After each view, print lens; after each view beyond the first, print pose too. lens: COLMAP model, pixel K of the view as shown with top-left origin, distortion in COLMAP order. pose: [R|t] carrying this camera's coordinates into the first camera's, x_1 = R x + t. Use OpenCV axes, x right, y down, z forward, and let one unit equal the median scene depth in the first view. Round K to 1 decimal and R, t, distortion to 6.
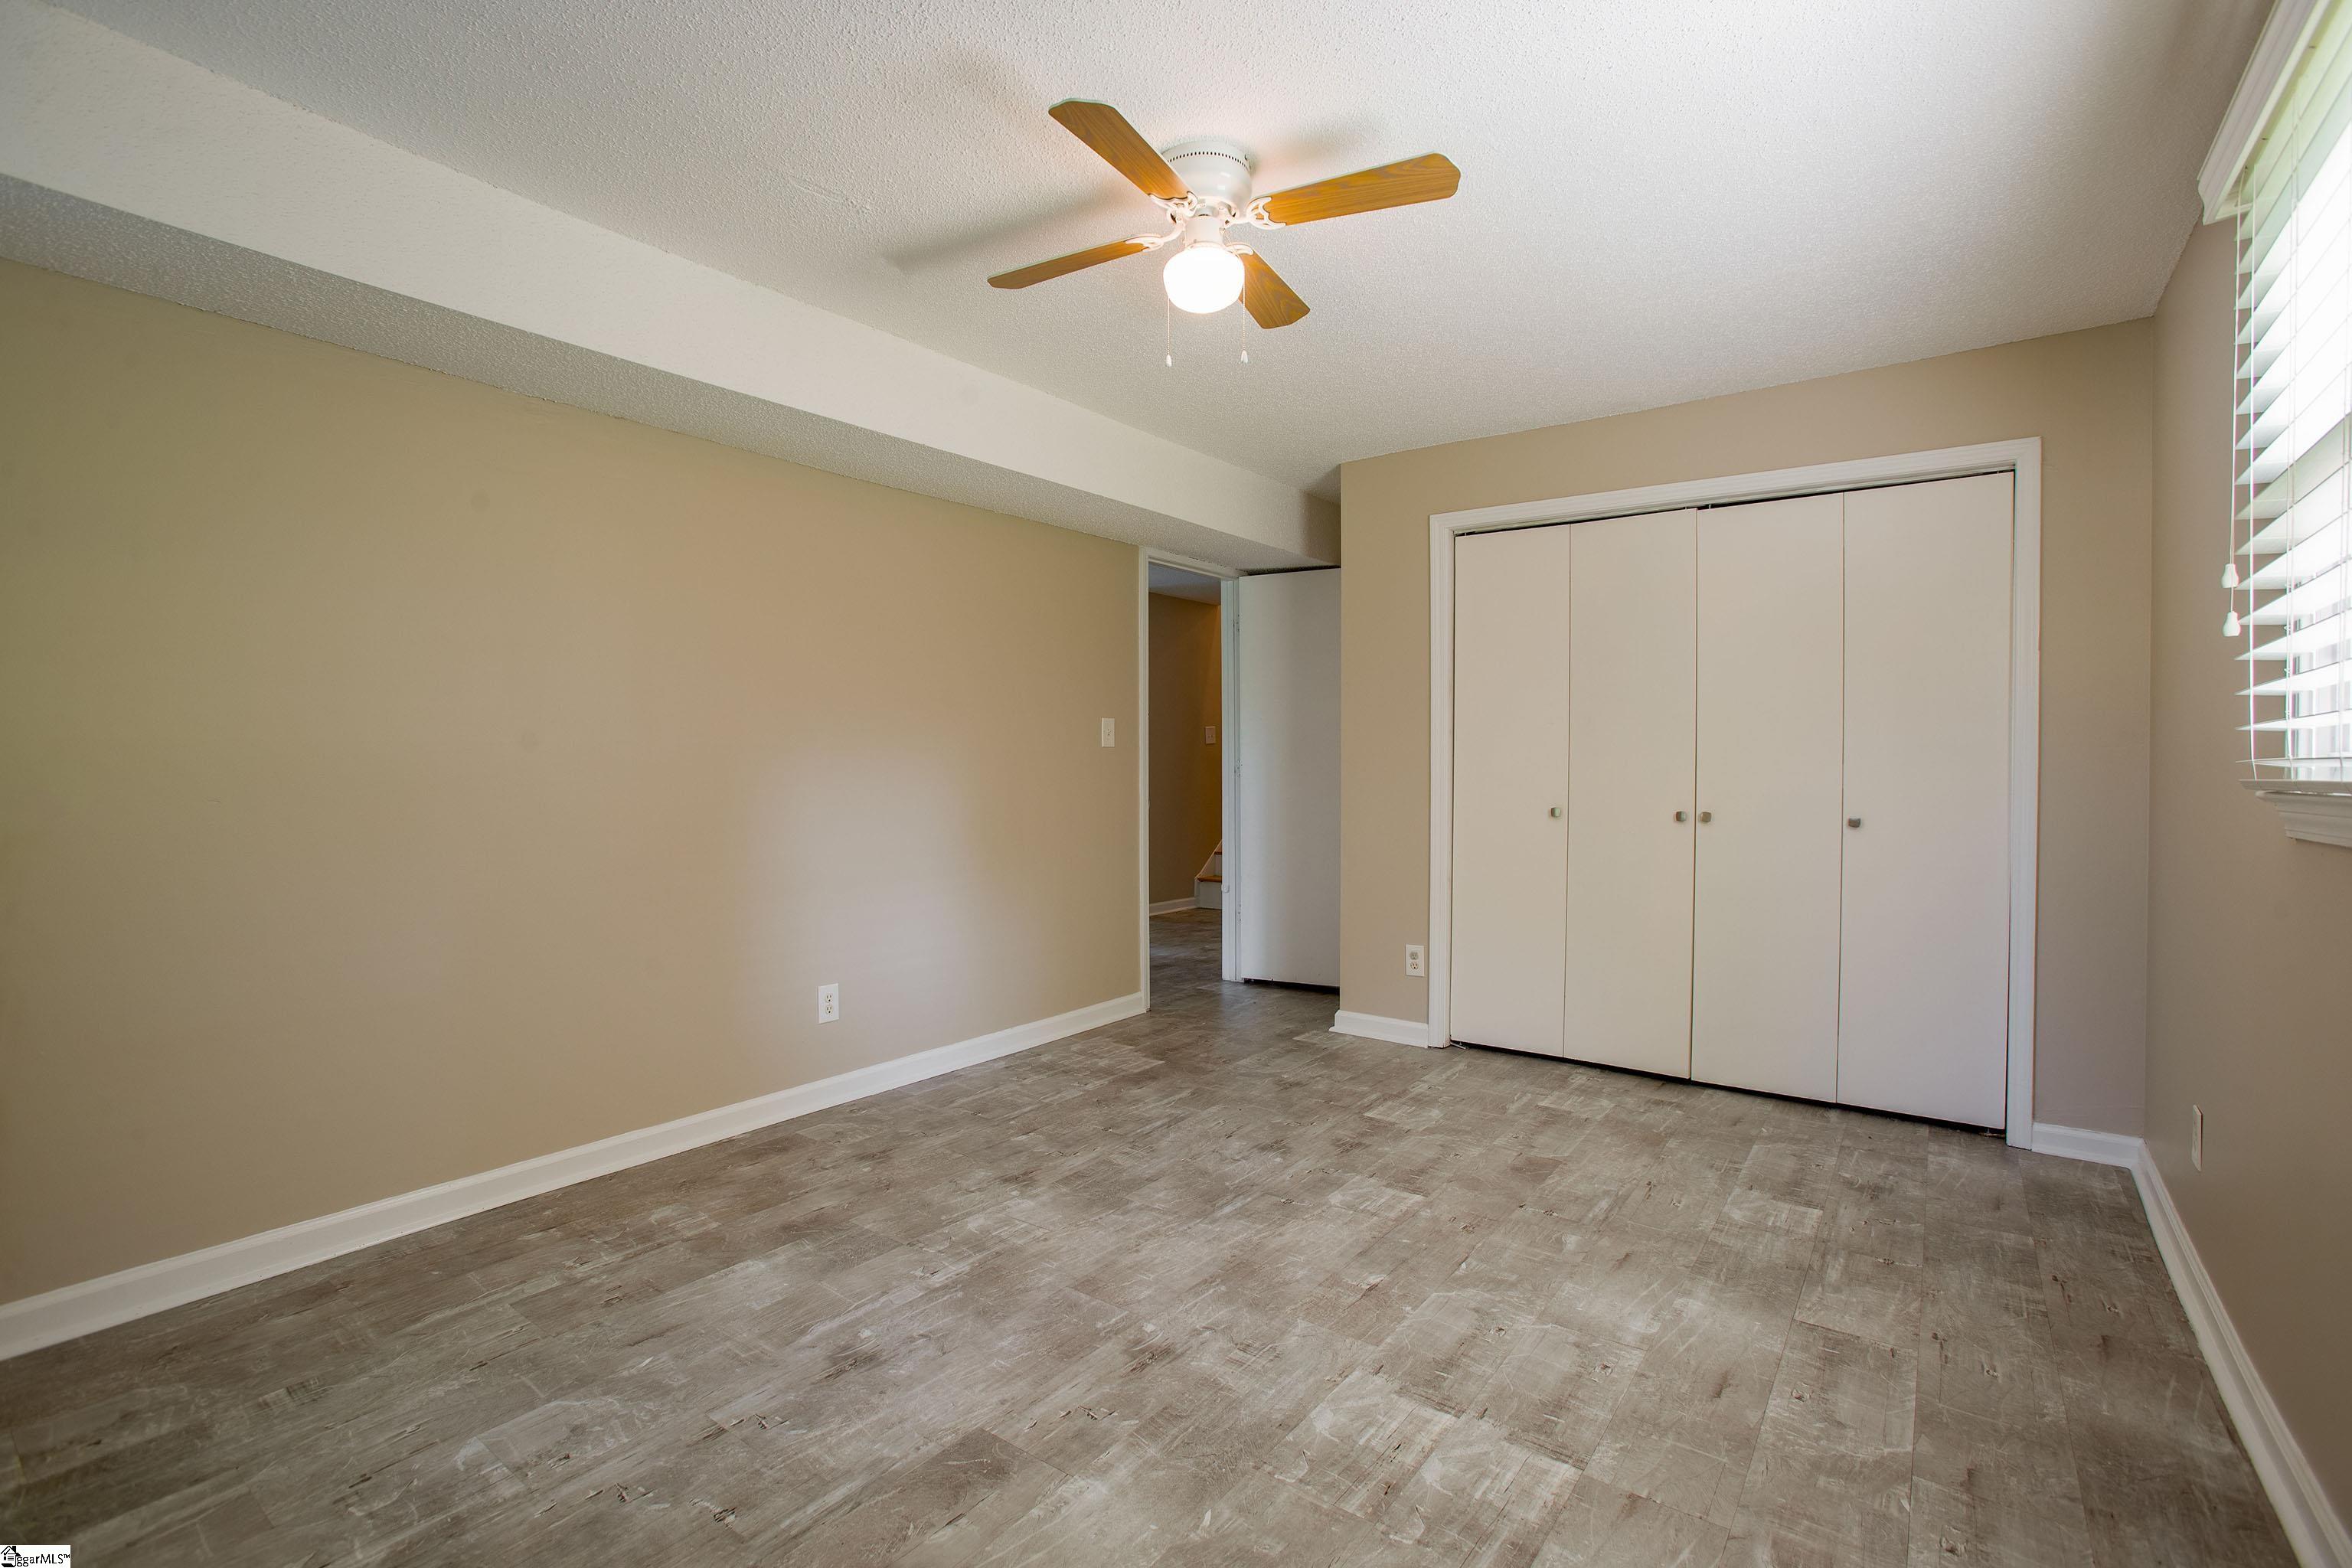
lens RADIAL K [[1091.0, 0, 1179.8], [0, 1091.0, 793.0], [0, 0, 1]] dist [-0.025452, 0.003329]
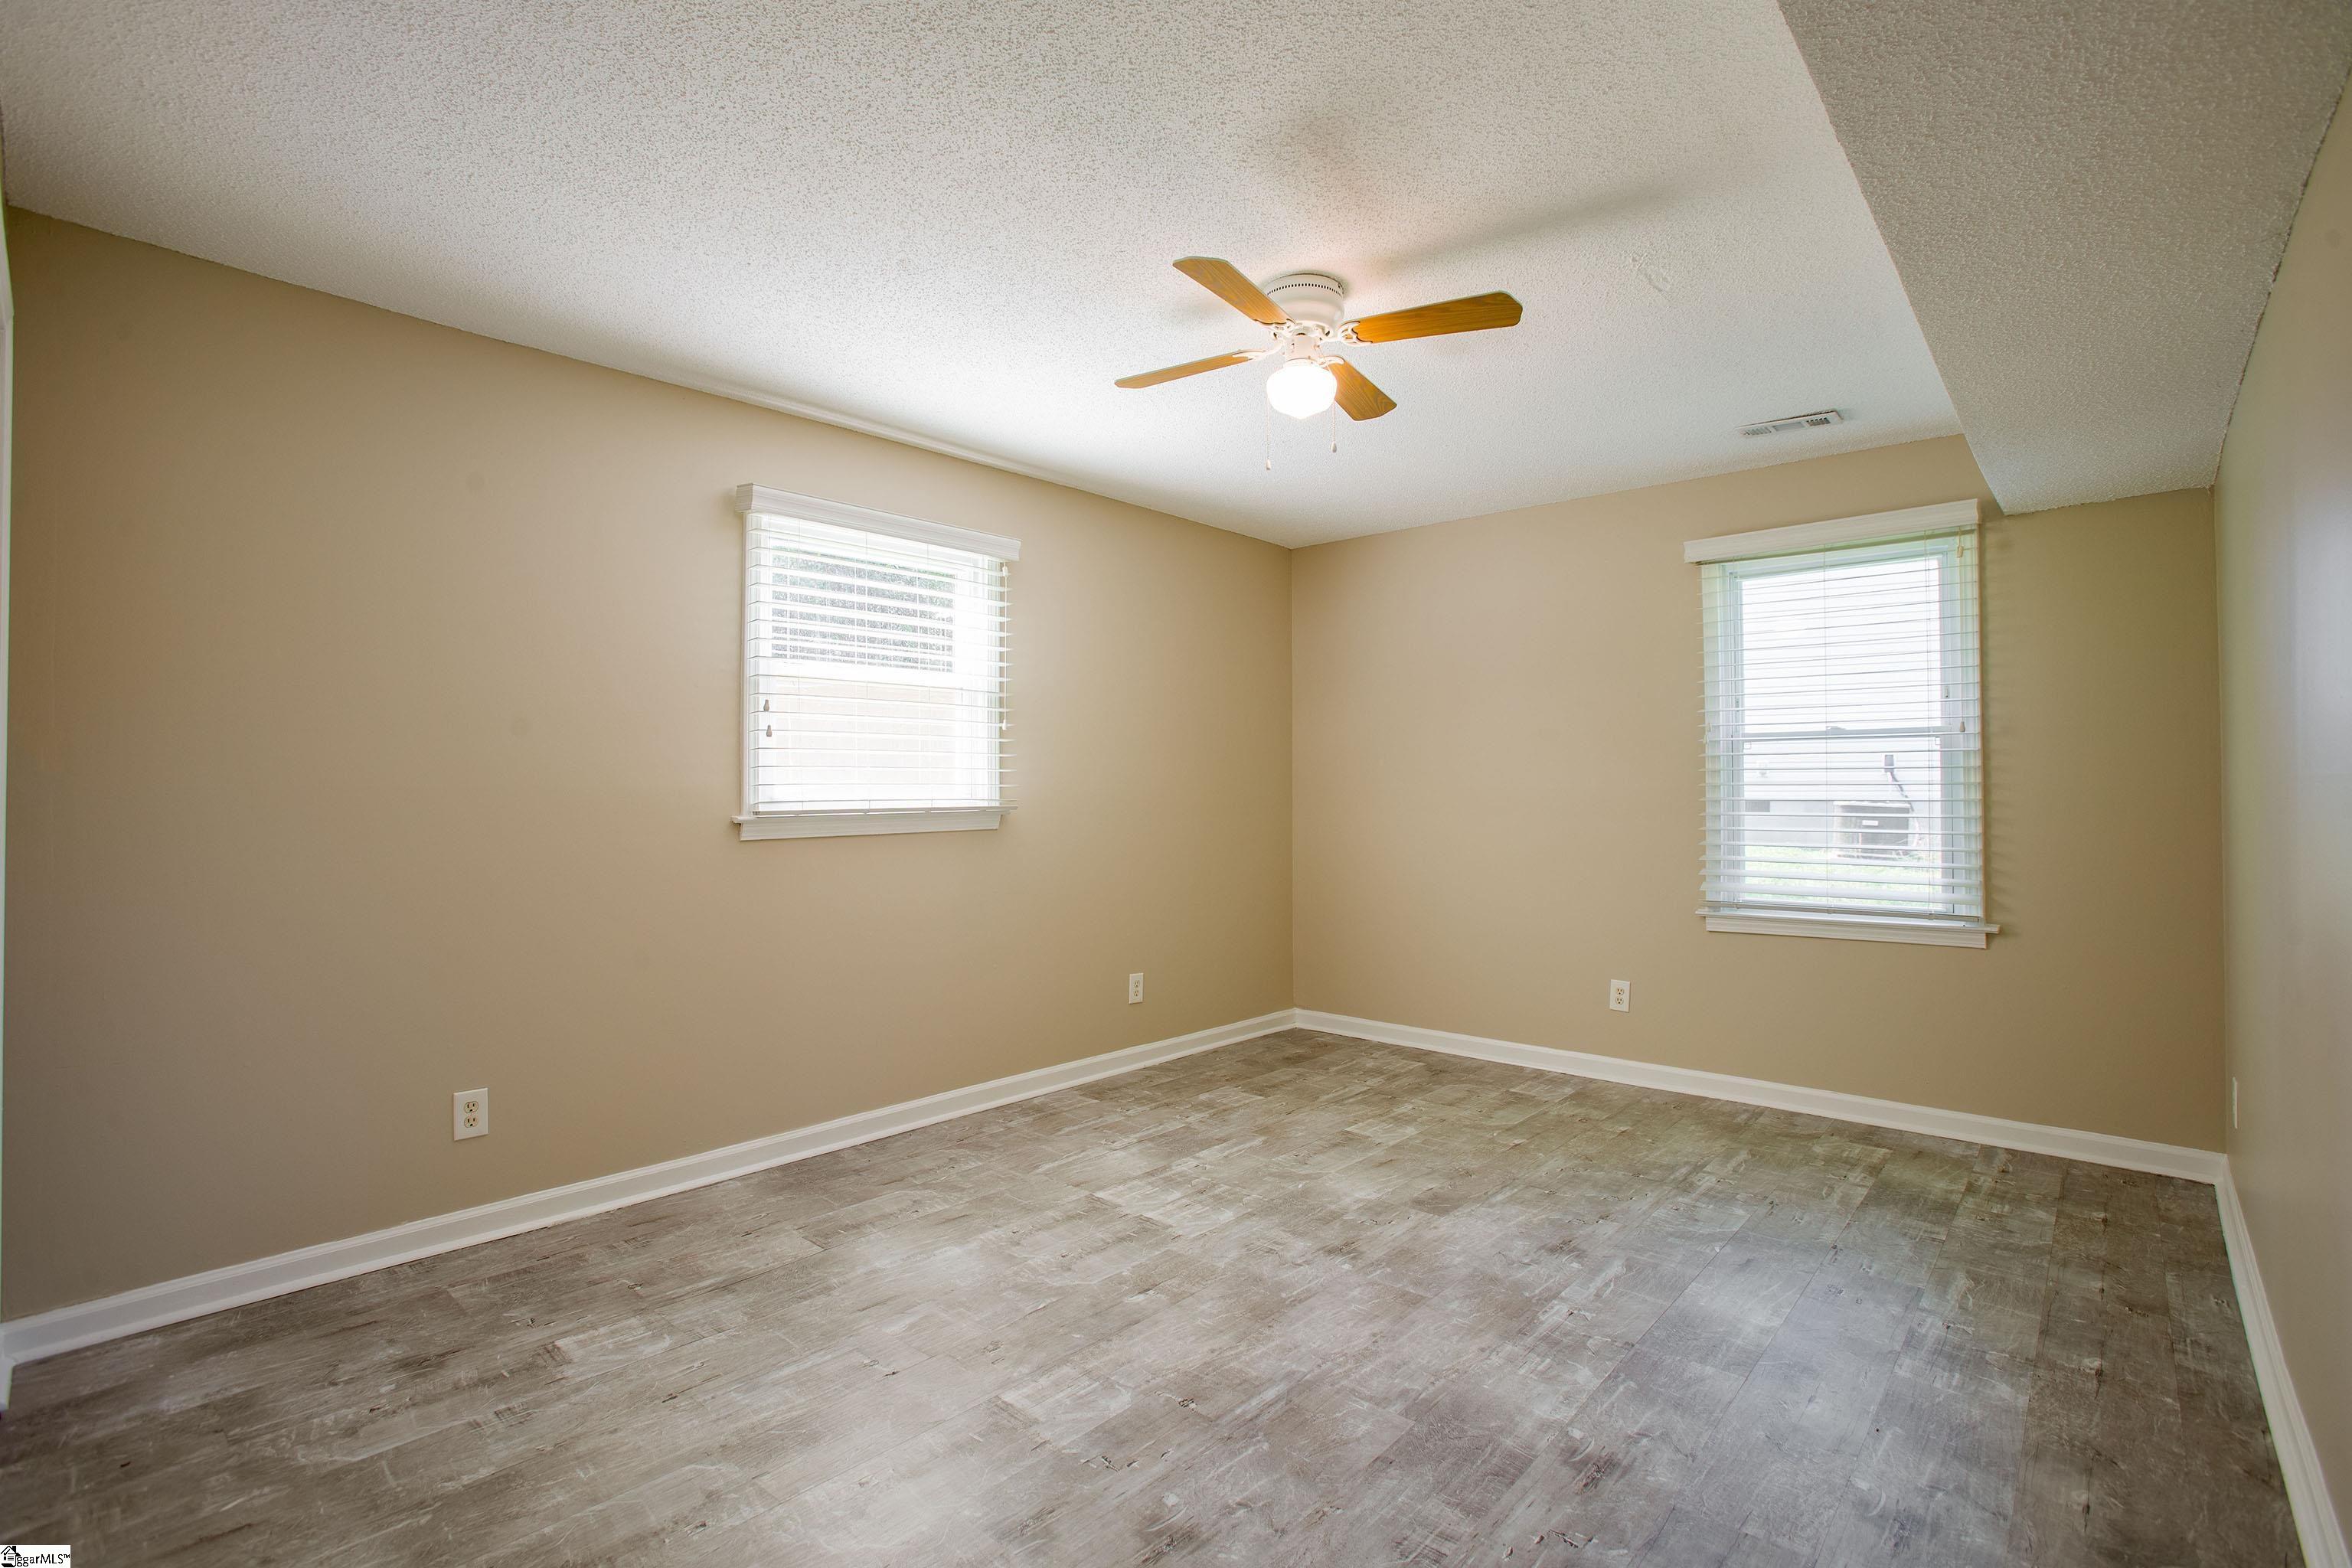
lens RADIAL K [[1091.0, 0, 1173.6], [0, 1091.0, 772.5], [0, 0, 1]] dist [-0.025452, 0.003329]
pose [[-0.995408, 0.000595, 0.095717, 0.045947], [0.001501, 0.999955, 0.009394, -0.071936], [-0.095707, 0.009494, -0.995364, 2.102960]]
